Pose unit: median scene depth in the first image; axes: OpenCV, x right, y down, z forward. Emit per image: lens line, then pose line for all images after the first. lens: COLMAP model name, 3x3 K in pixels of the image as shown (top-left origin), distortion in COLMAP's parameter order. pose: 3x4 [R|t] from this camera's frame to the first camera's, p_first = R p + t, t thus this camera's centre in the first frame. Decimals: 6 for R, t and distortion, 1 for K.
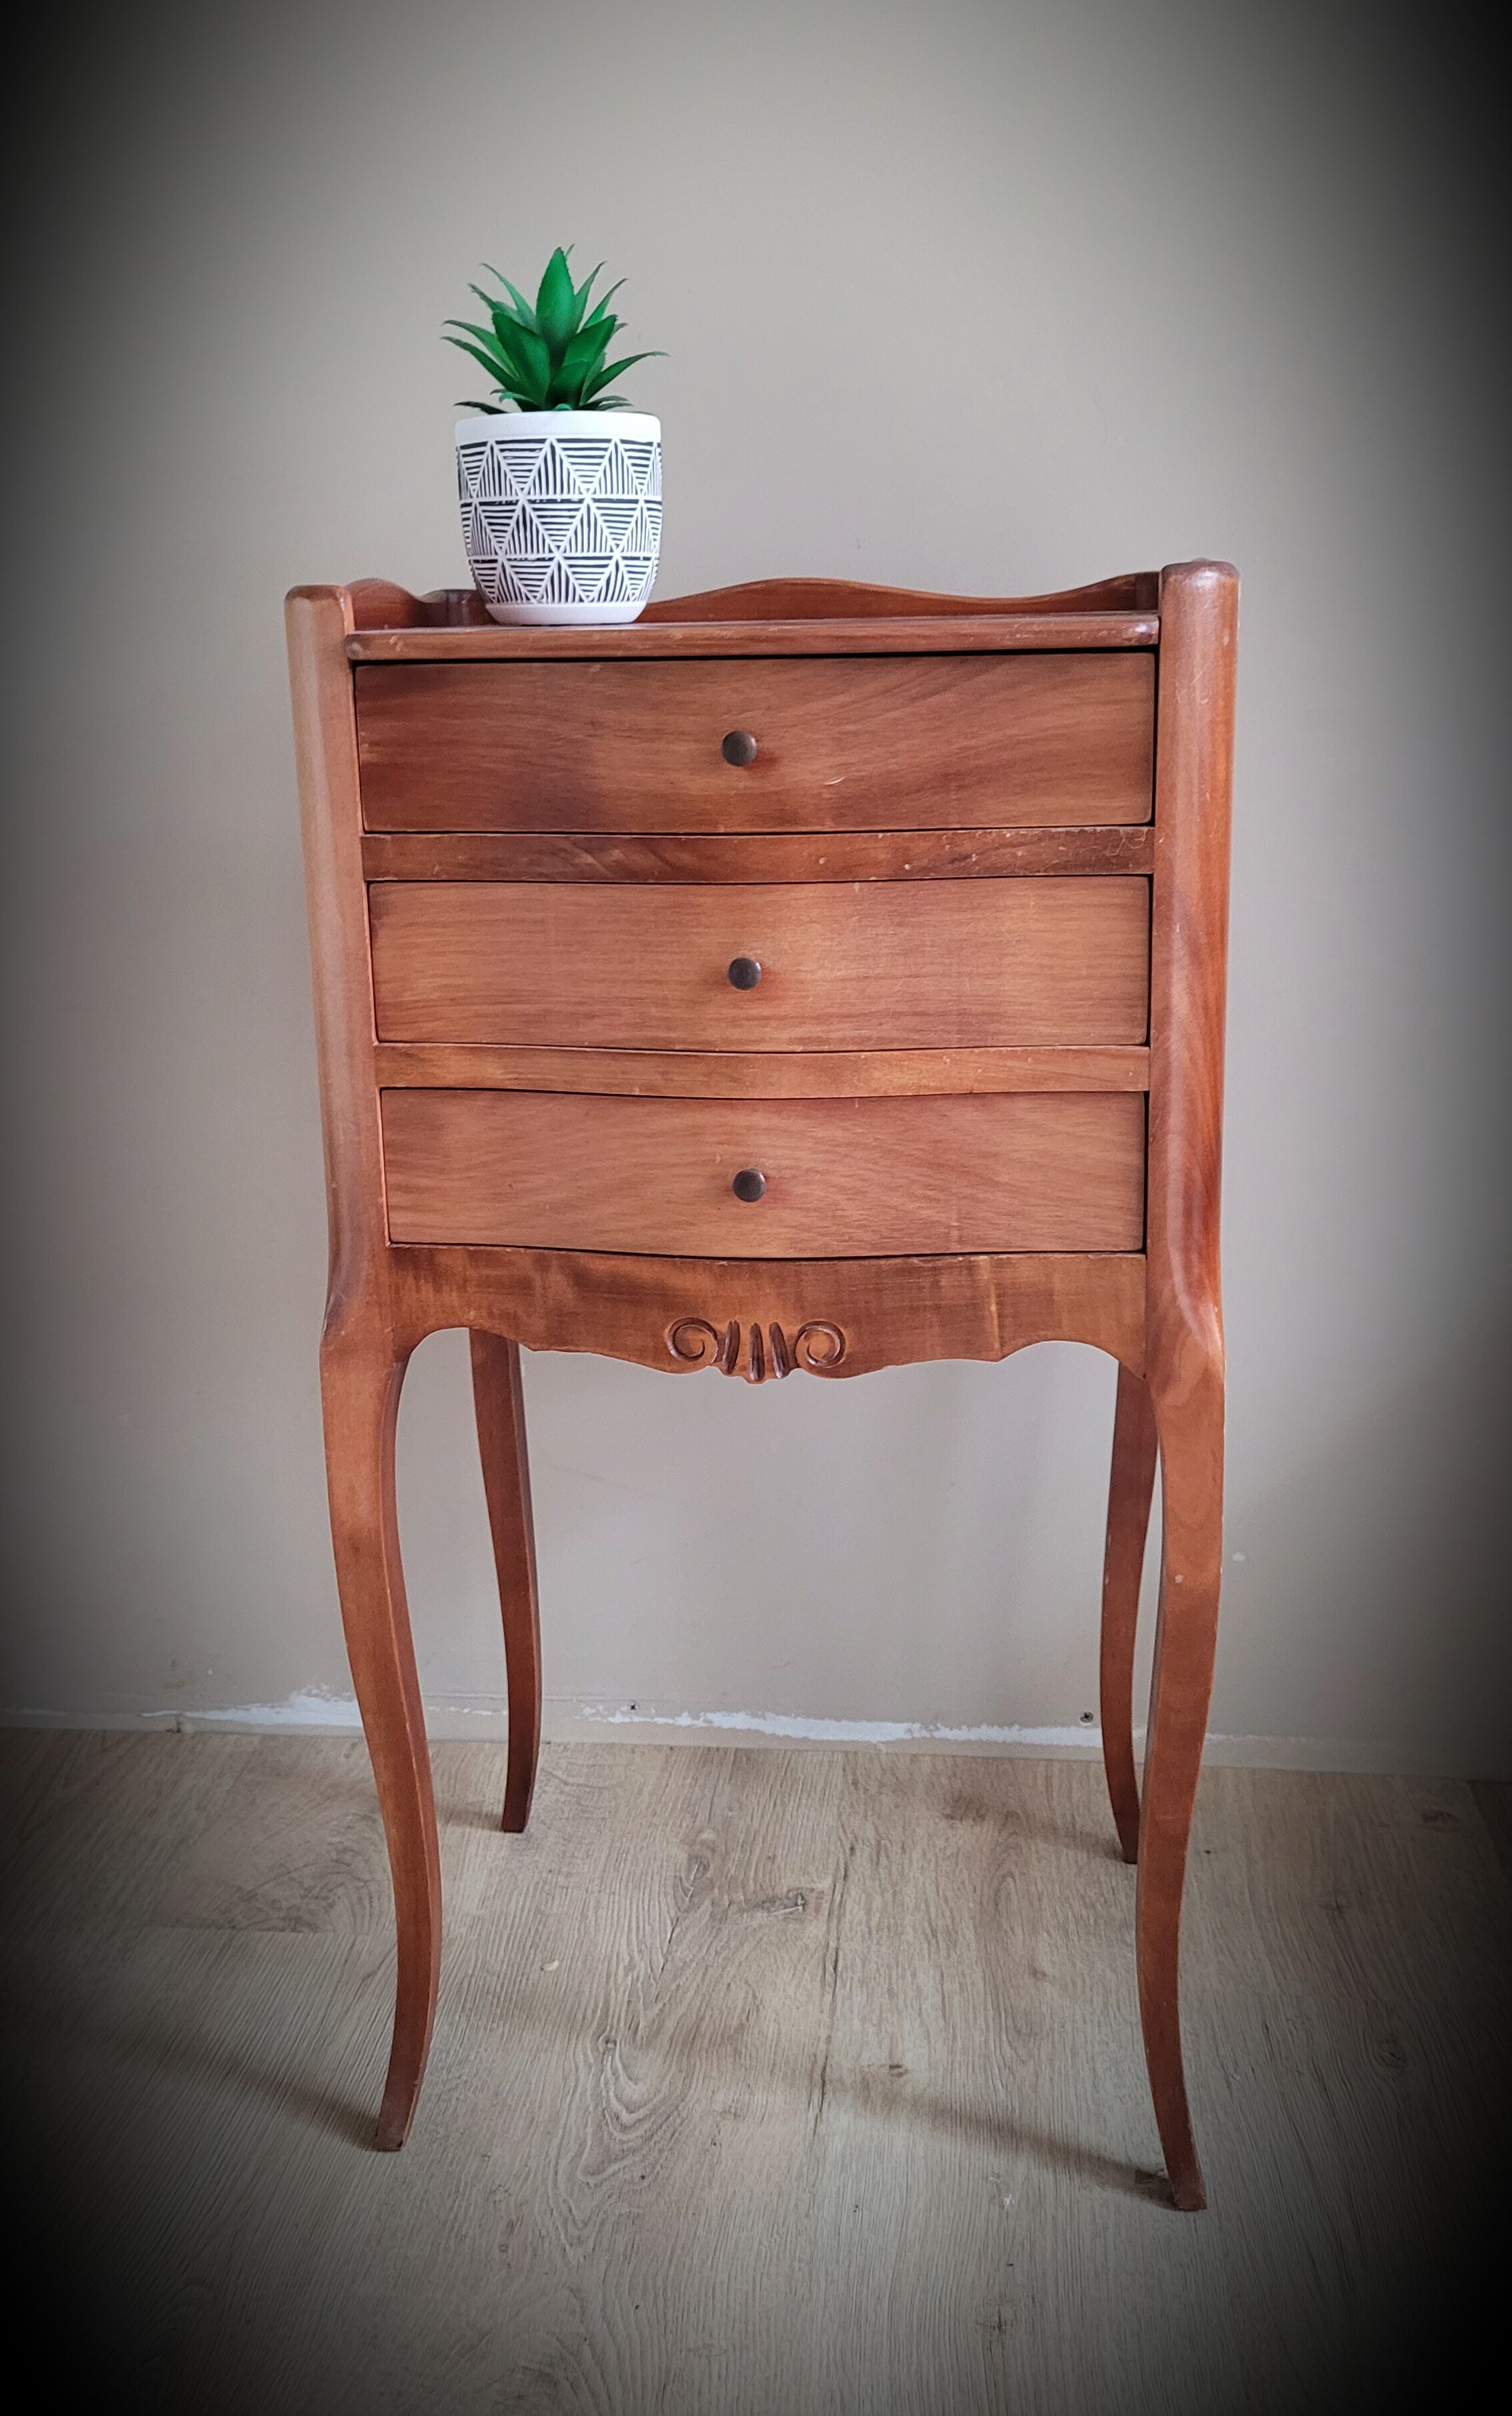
lens RADIAL K [[2060.7, 0, 753.8], [0, 2060.7, 1051.0], [0, 0, 1]] dist [0.028279, -0.022416]
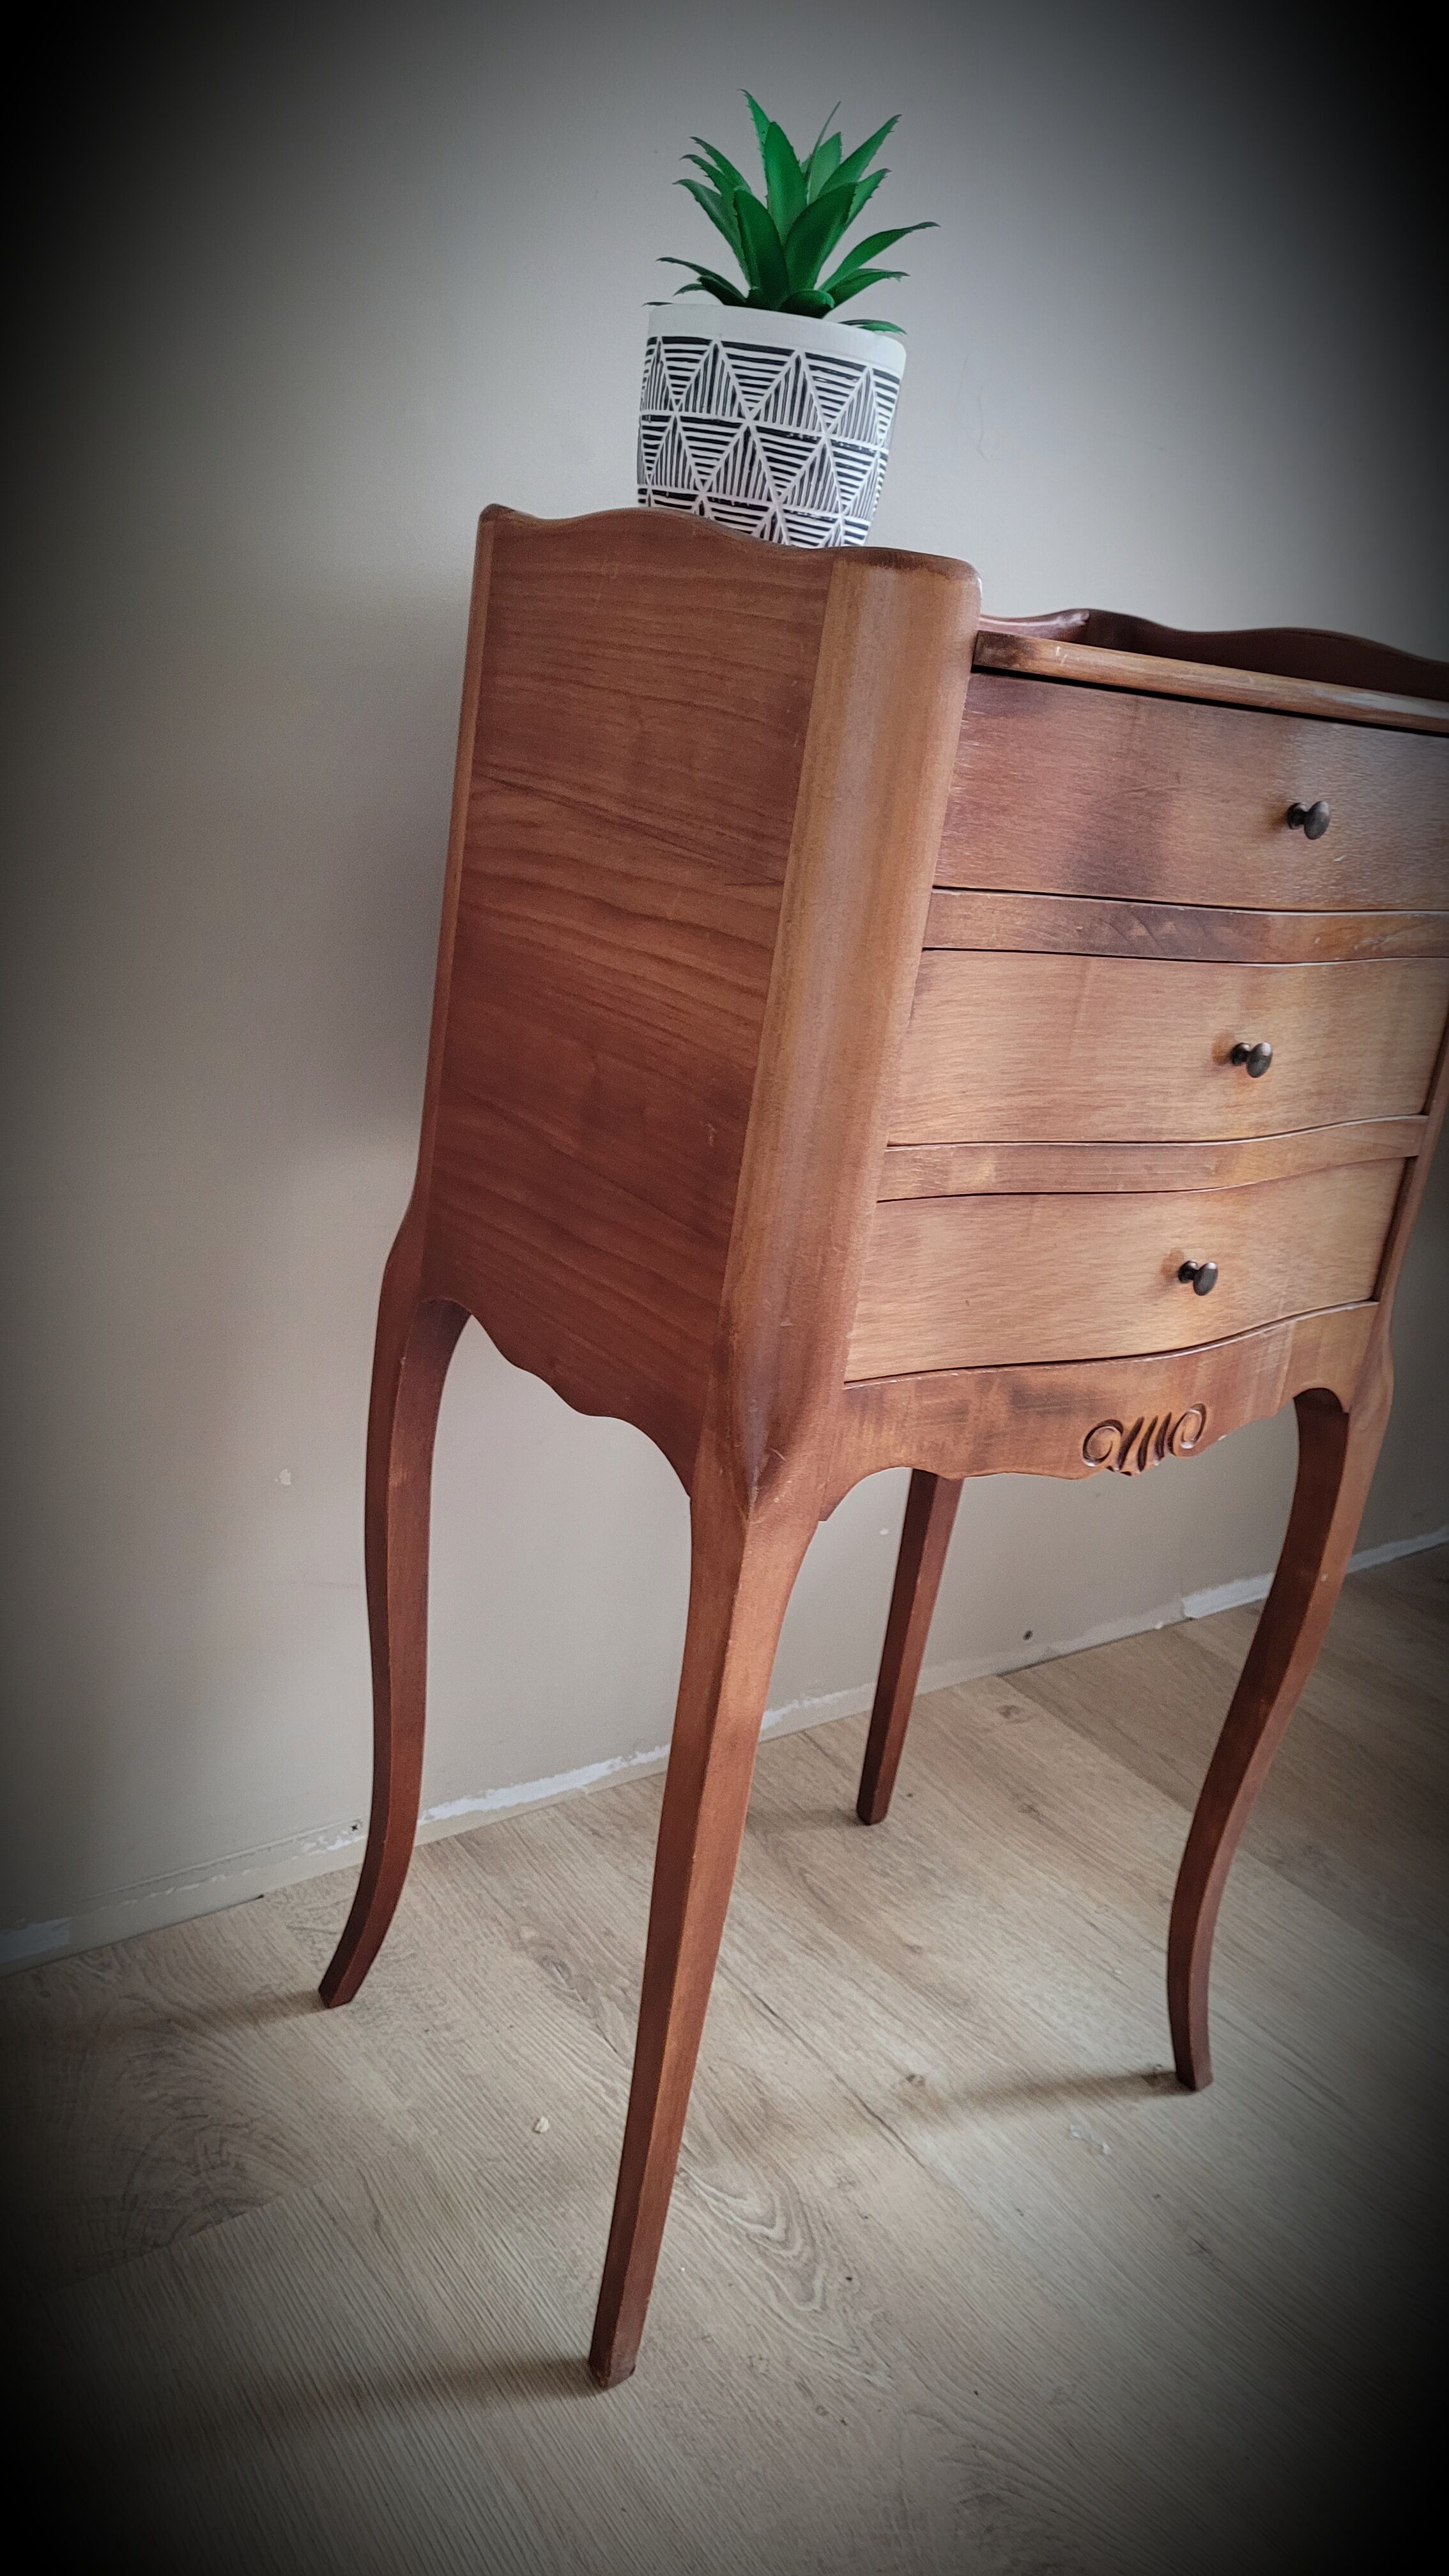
lens RADIAL K [[1975.9, 0, 732.5], [0, 1975.9, 1282.1], [0, 0, 1]] dist [0.033417, -0.028814]
pose [[0.712227, -0.104445, 0.694135, -0.765244], [-0.012663, 0.986796, 0.161473, -0.075788], [-0.701835, -0.123795, 0.701500, 0.488681]]
